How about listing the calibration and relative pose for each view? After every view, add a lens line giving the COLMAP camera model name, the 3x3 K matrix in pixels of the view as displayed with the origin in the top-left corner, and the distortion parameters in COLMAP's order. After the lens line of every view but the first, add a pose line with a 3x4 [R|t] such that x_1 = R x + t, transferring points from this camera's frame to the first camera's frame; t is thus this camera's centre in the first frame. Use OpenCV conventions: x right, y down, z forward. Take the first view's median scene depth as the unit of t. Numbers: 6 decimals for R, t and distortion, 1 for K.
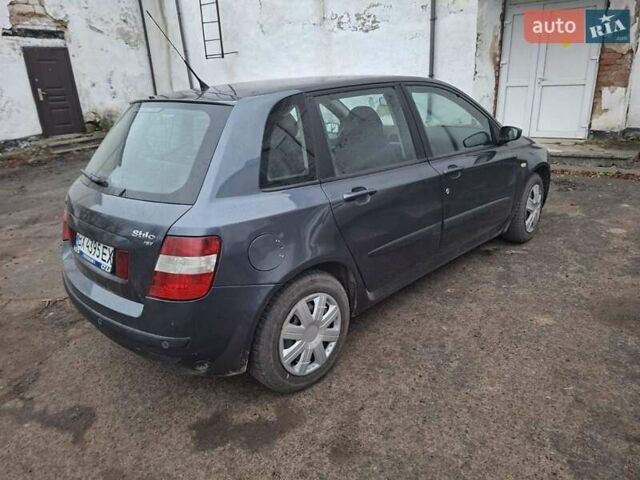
lens RADIAL K [[442.5, 0, 317.8], [0, 442.5, 238.4], [0, 0, 1]] dist [0.049380, -0.046647]
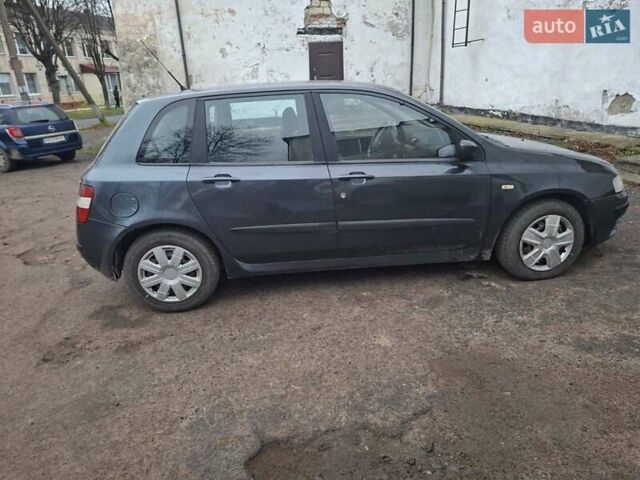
lens RADIAL K [[442.5, 0, 321.2], [0, 442.5, 239.6], [0, 0, 1]] dist [0.049380, -0.046647]
pose [[0.778279, 0.228568, -0.584840, 0.225608], [-0.207769, 0.972671, 0.103651, -0.025616], [0.592548, 0.040842, 0.804499, 0.033410]]
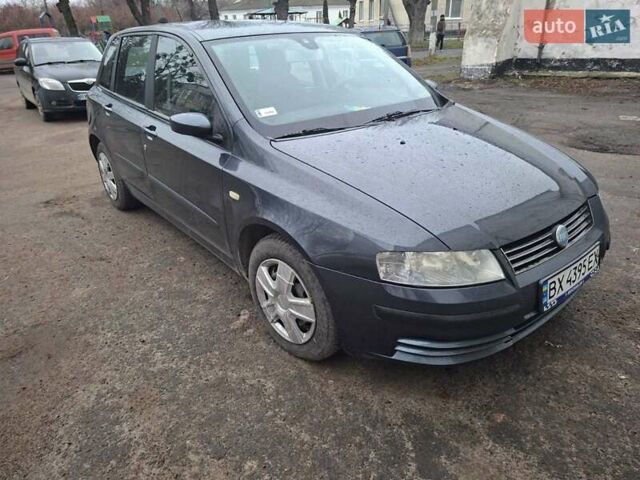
lens RADIAL K [[442.5, 0, 322.0], [0, 442.5, 237.3], [0, 0, 1]] dist [0.049380, -0.046647]
pose [[-0.076994, 0.478389, -0.874766, 0.317235], [-0.297724, 0.826309, 0.478094, -0.138092], [0.951542, 0.297250, 0.078807, 0.346374]]
